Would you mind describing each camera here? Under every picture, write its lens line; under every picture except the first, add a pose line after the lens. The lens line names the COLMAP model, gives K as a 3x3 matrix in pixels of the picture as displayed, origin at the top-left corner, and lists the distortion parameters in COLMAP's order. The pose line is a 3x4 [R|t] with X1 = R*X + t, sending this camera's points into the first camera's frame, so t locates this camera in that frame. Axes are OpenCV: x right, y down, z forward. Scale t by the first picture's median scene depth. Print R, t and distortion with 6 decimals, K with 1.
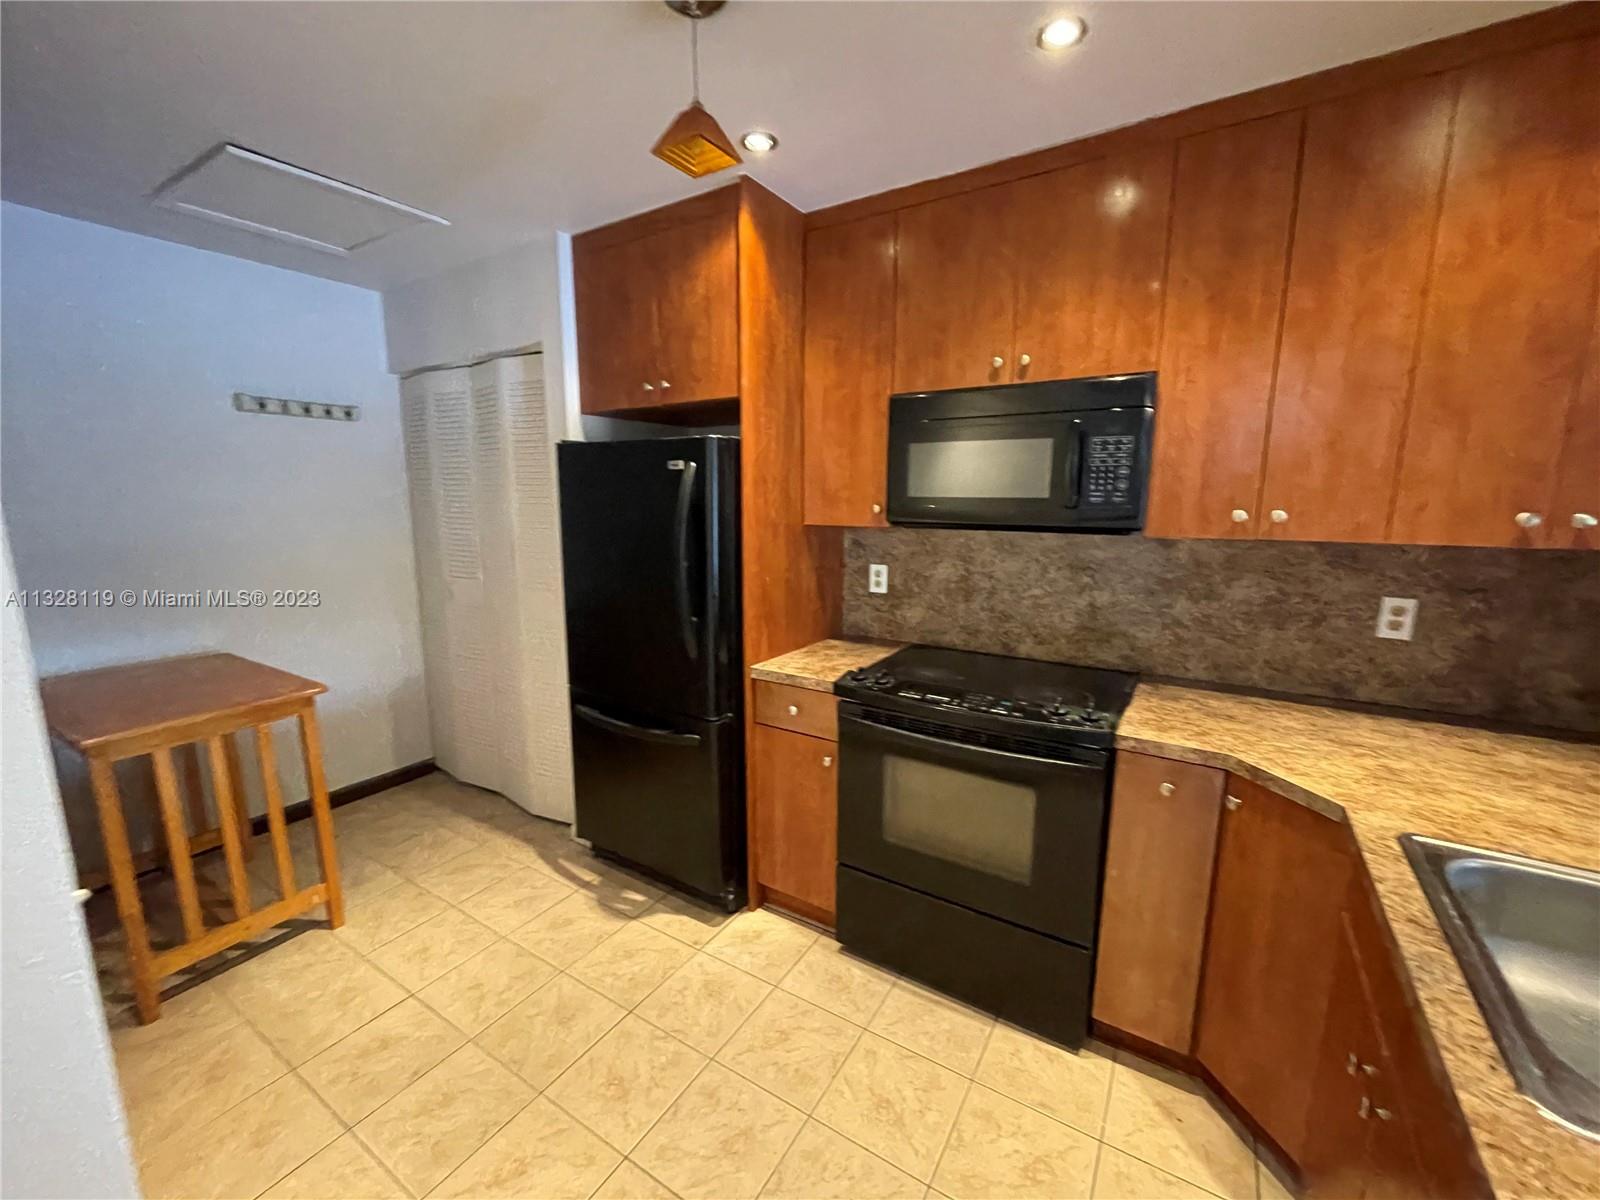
lens RADIAL K [[649.1, 0, 801.7], [0, 649.1, 602.0], [0, 0, 1]] dist [-0.006000, 0.001229]
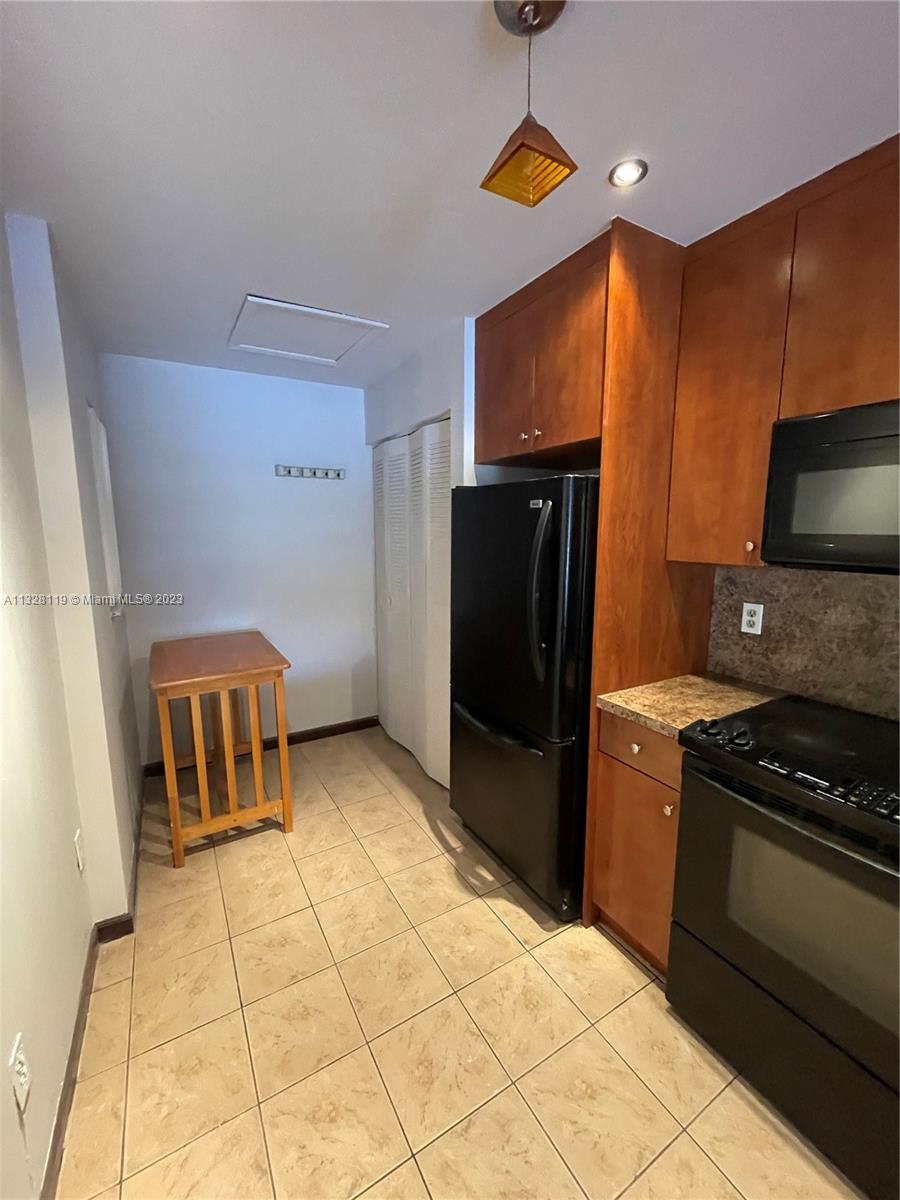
lens RADIAL K [[486.9, 0, 447.6], [0, 486.9, 598.4], [0, 0, 1]] dist [-0.006000, 0.001229]
pose [[0.886178, 0.064182, -0.458878, 0.056139], [-0.072806, 0.997345, -0.001107, -0.037943], [0.457589, 0.034390, 0.888499, 0.194212]]
